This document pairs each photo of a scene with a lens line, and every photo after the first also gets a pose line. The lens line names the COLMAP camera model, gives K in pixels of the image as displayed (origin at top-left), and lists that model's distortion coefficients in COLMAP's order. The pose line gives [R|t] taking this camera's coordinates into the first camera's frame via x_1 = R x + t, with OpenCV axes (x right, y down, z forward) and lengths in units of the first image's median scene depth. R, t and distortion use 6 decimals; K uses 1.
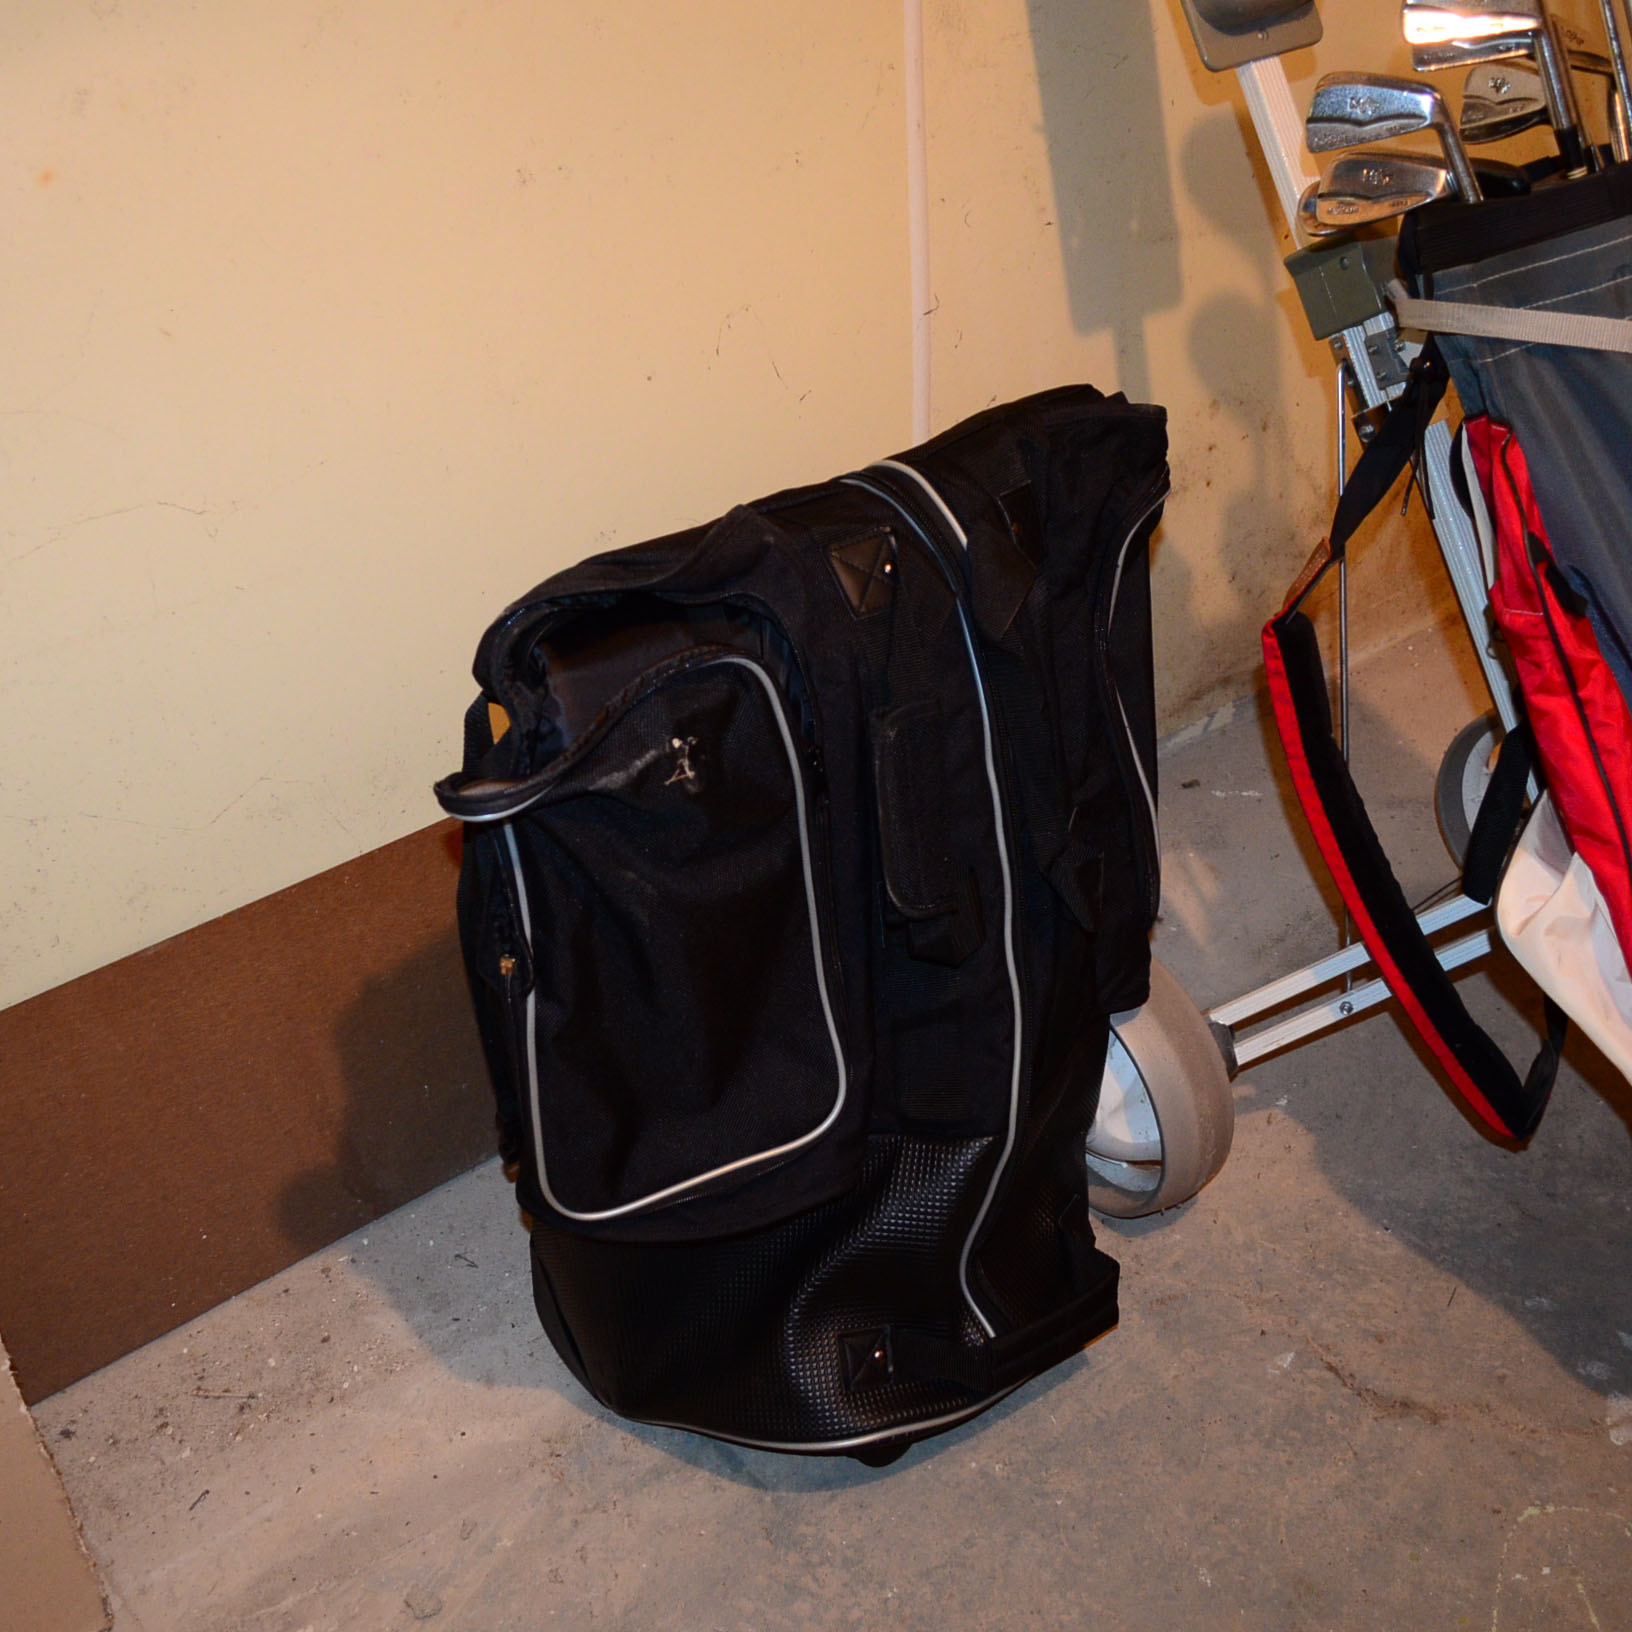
lens RADIAL K [[1888.1, 0, 816.0], [0, 1888.1, 816.0], [0, 0, 1]] dist [-0.012118, -0.006371]
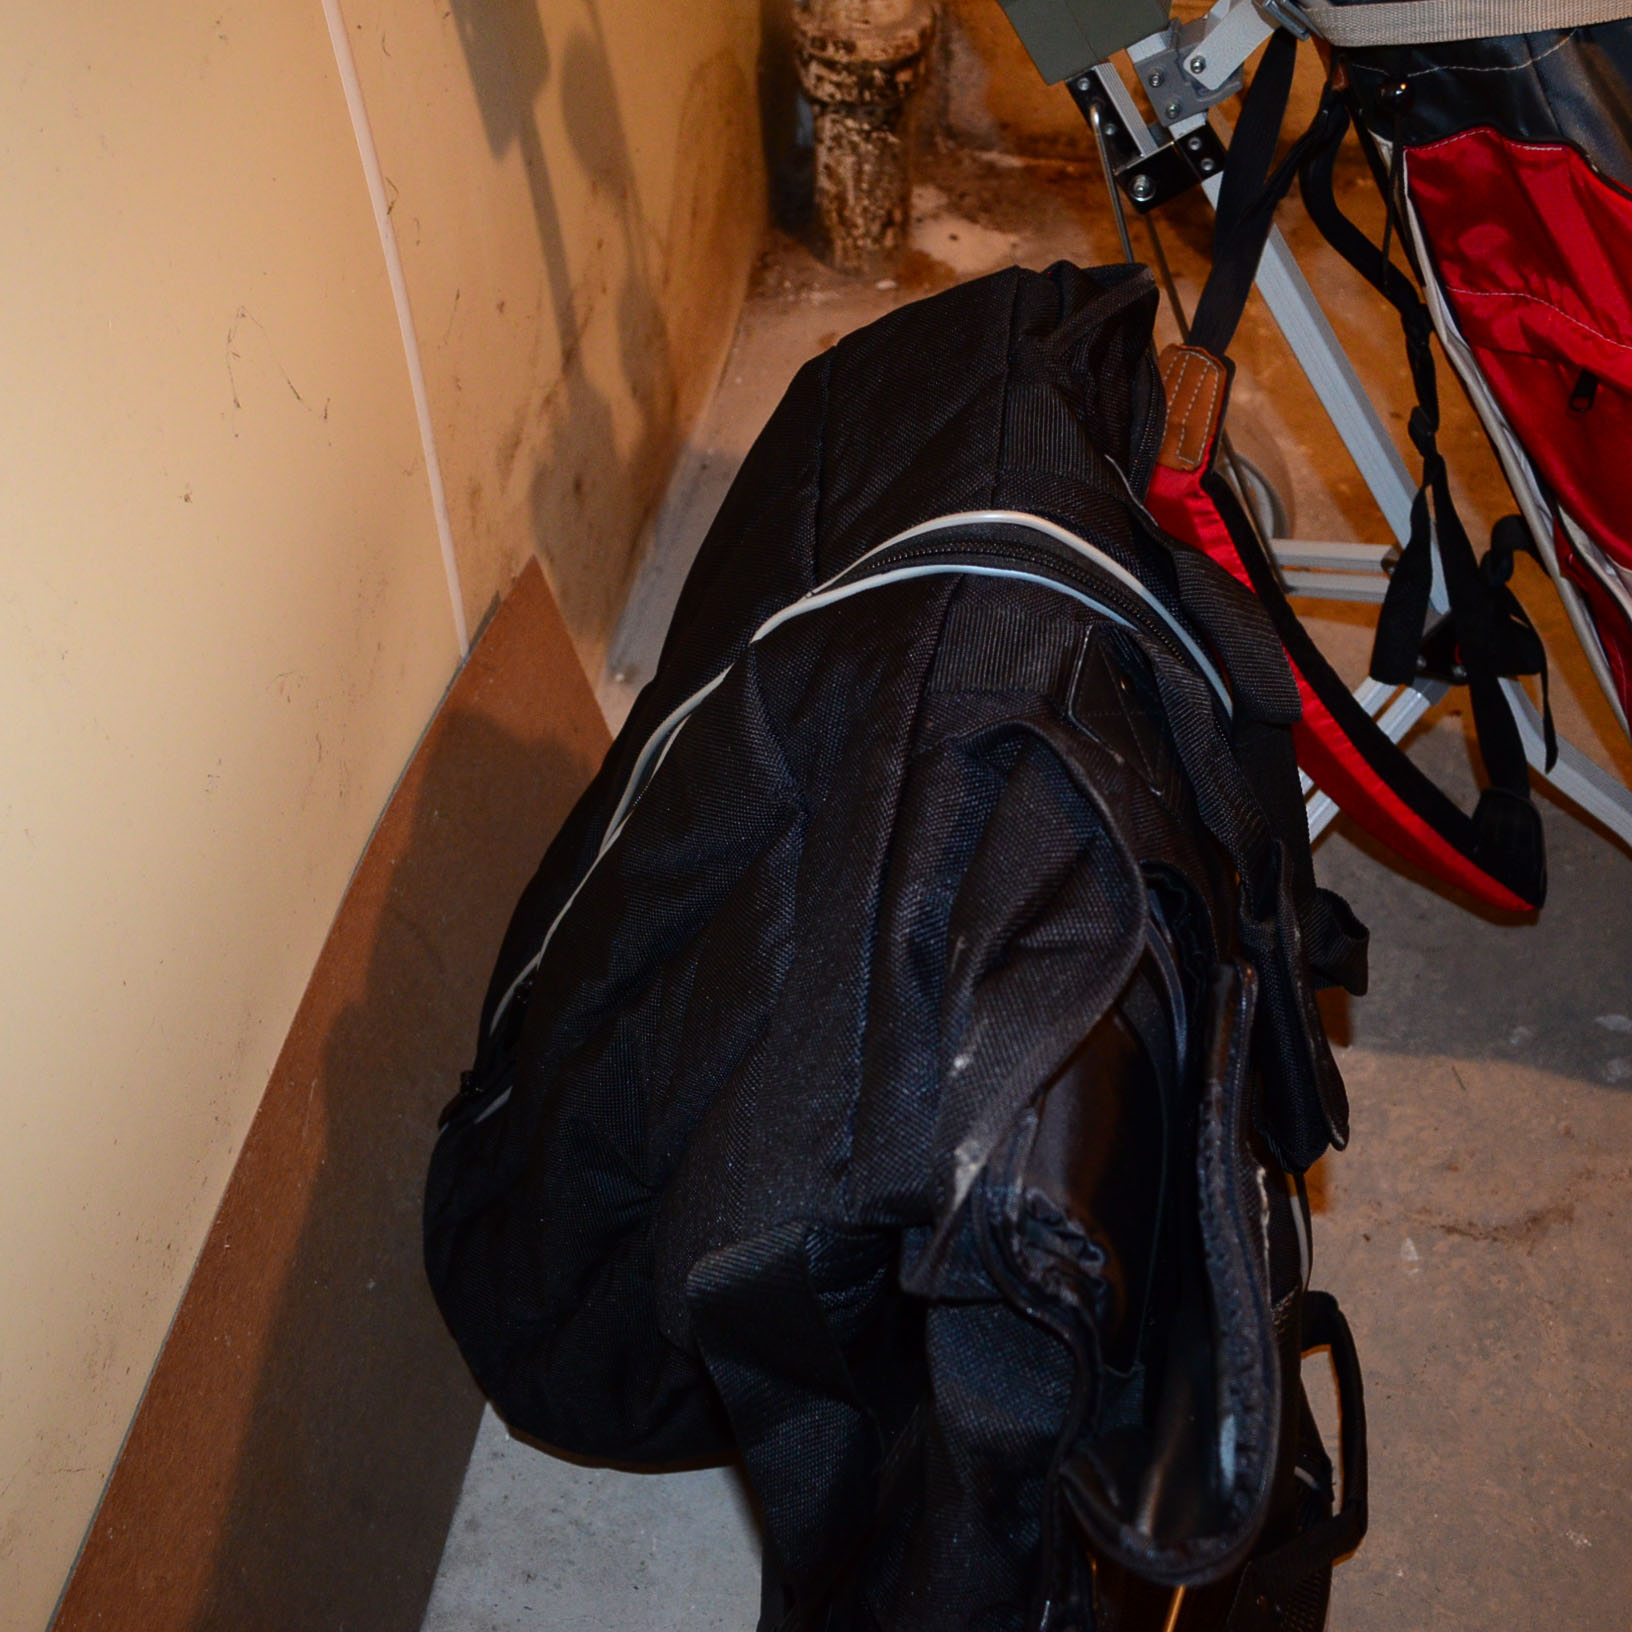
lens RADIAL K [[1888.1, 0, 816.0], [0, 1888.1, 816.0], [0, 0, 1]] dist [-0.012118, -0.006371]
pose [[0.722060, -0.482342, 0.495959, -0.288146], [0.382400, 0.875674, 0.294899, -0.253223], [-0.576540, -0.023280, 0.816737, 0.454740]]
